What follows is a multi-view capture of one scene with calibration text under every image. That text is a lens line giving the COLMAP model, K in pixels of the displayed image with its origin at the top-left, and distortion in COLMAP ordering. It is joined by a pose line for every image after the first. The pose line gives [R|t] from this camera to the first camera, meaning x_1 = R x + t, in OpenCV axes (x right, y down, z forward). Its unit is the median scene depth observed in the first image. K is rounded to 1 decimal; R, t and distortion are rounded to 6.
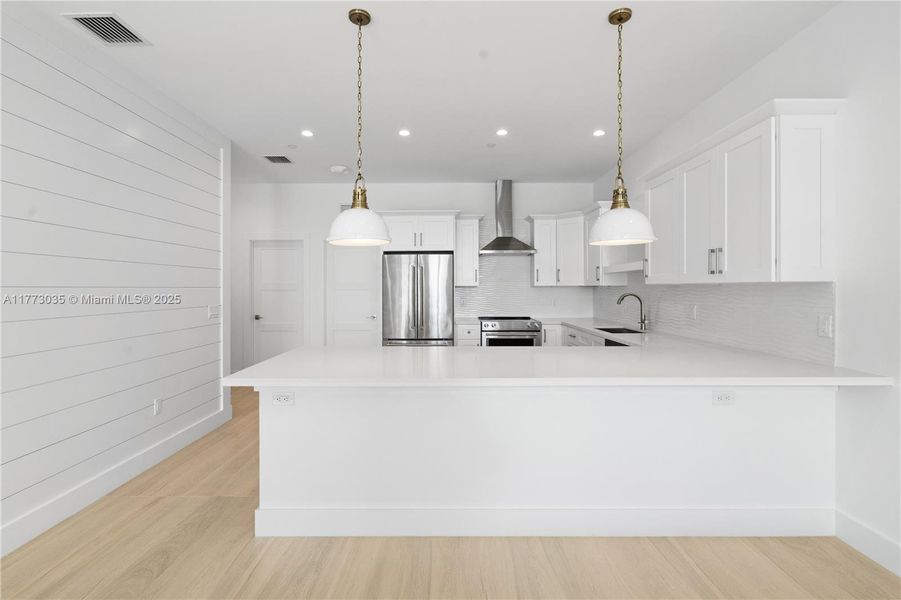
lens RADIAL K [[408.8, 0, 447.9], [0, 408.8, 293.0], [0, 0, 1]] dist [-0.001014, -0.000408]
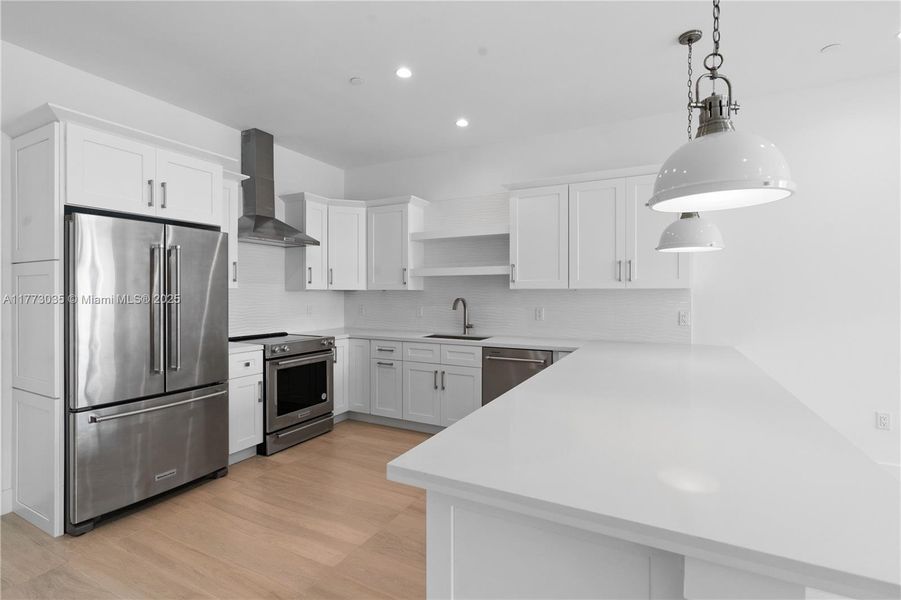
lens RADIAL K [[423.6, 0, 450.5], [0, 423.6, 300.0], [0, 0, 1]] dist [-0.001161, -0.000198]
pose [[0.474709, -0.008925, 0.880098, -0.360832], [0.008678, 0.999947, 0.005459, -0.000636], [-0.880100, 0.005046, 0.474761, 0.437026]]
